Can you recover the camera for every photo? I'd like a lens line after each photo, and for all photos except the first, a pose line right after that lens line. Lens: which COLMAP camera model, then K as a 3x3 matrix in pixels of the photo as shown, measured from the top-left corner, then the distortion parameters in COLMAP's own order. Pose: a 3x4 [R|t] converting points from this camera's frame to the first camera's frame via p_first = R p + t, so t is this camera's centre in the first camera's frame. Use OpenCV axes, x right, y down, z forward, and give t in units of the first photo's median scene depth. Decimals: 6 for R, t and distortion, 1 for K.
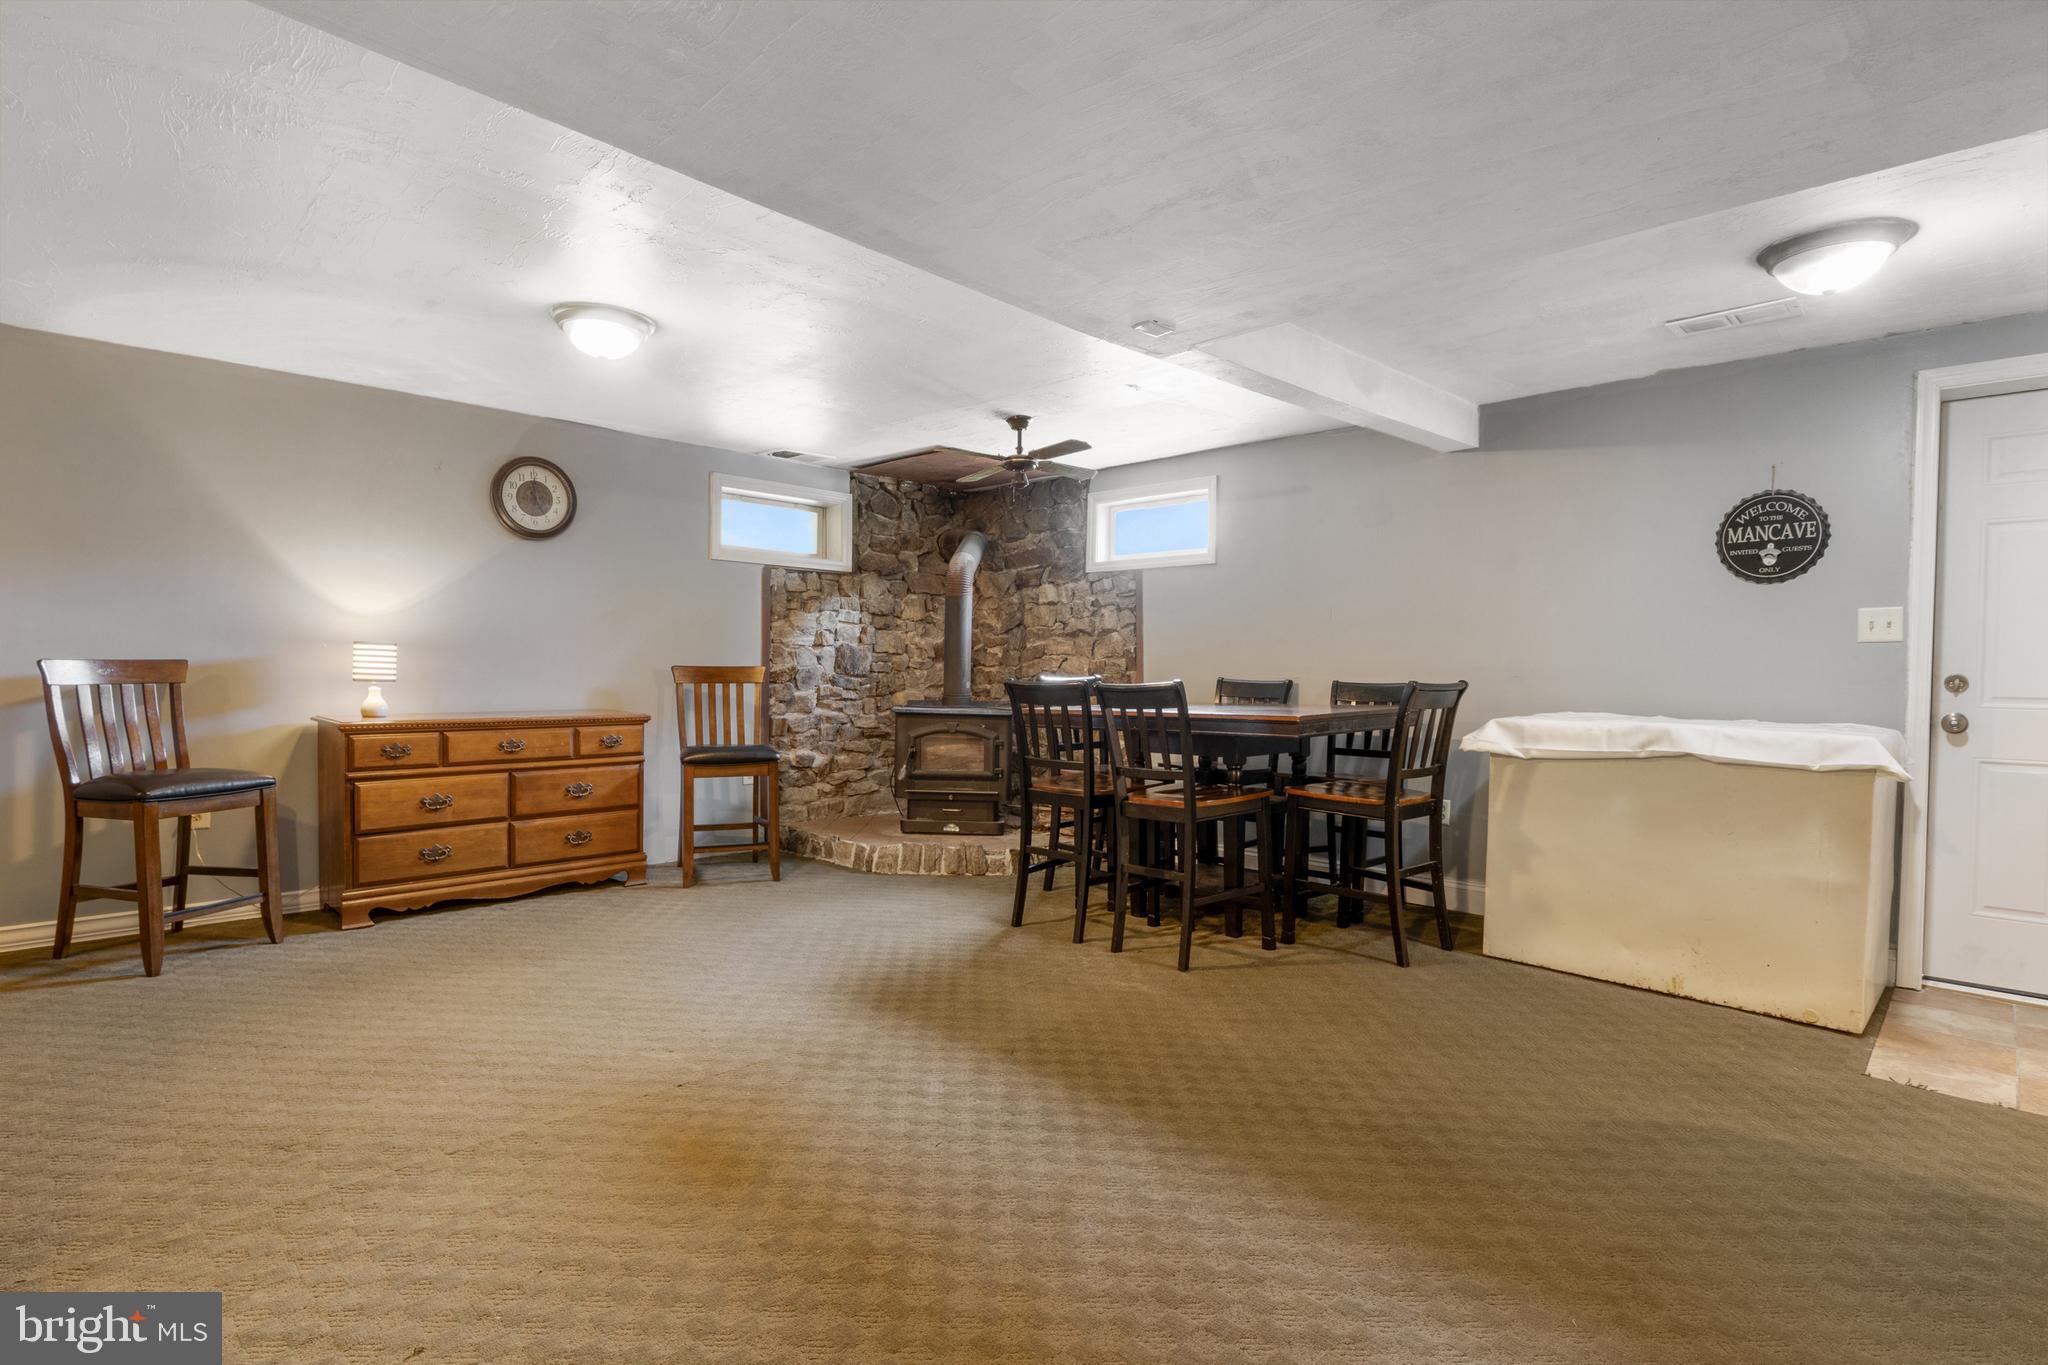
lens RADIAL K [[1013.6, 0, 1010.6], [0, 1013.6, 675.1], [0, 0, 1]] dist [-0.004660, -0.003266]
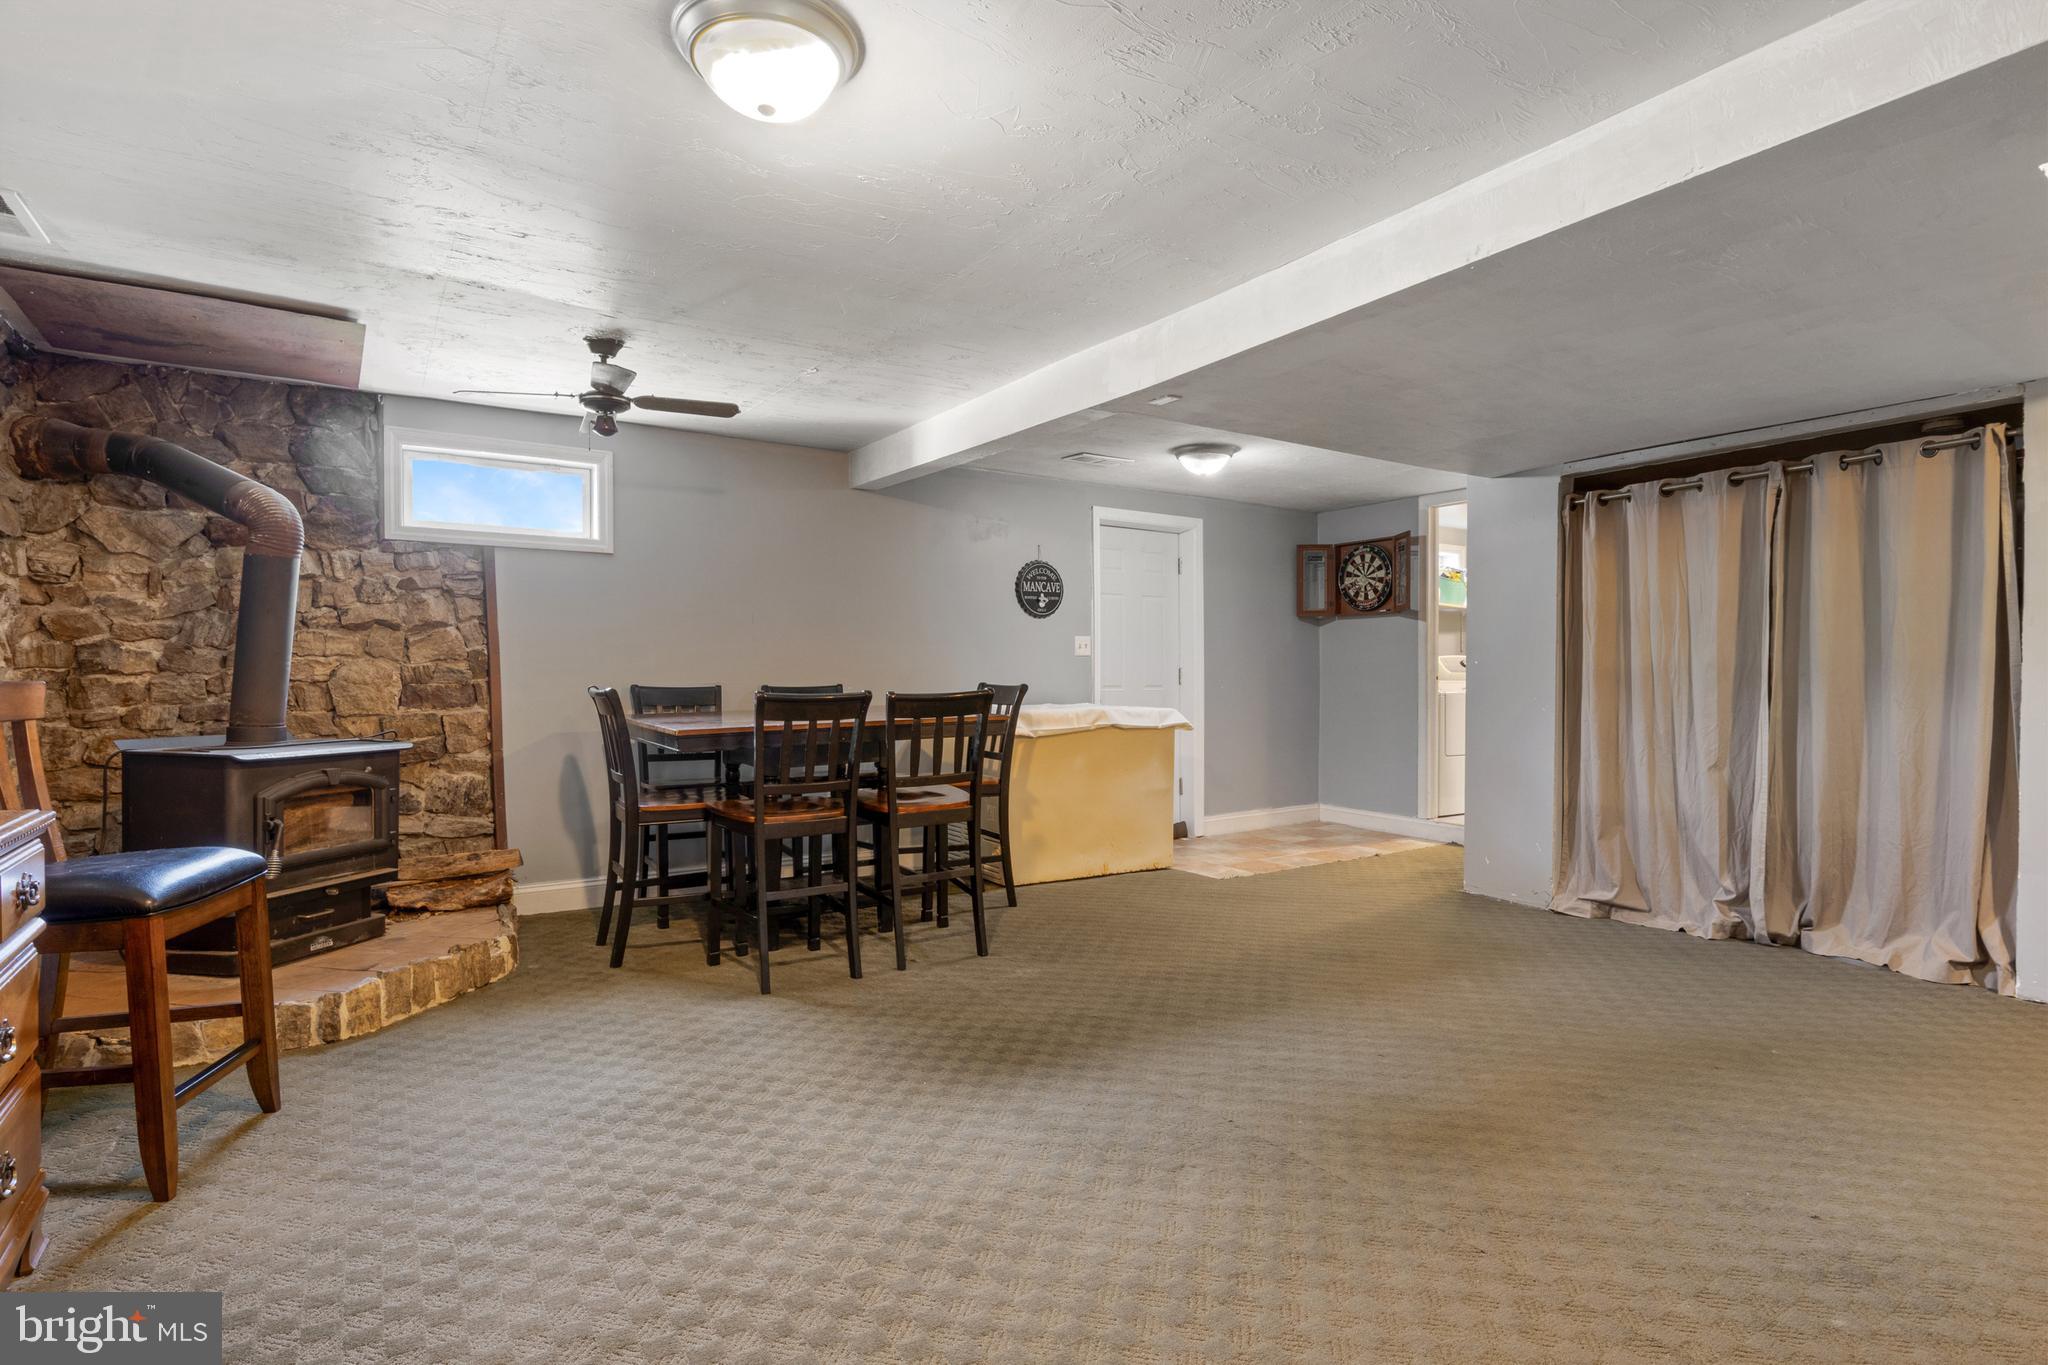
lens RADIAL K [[1013.6, 0, 1011.0], [0, 1013.6, 680.7], [0, 0, 1]] dist [-0.004660, -0.003266]
pose [[0.212731, -0.015811, 0.976983, -0.785439], [0.008980, 0.999858, 0.014226, -0.014587], [-0.977069, 0.005747, 0.212843, 0.666160]]
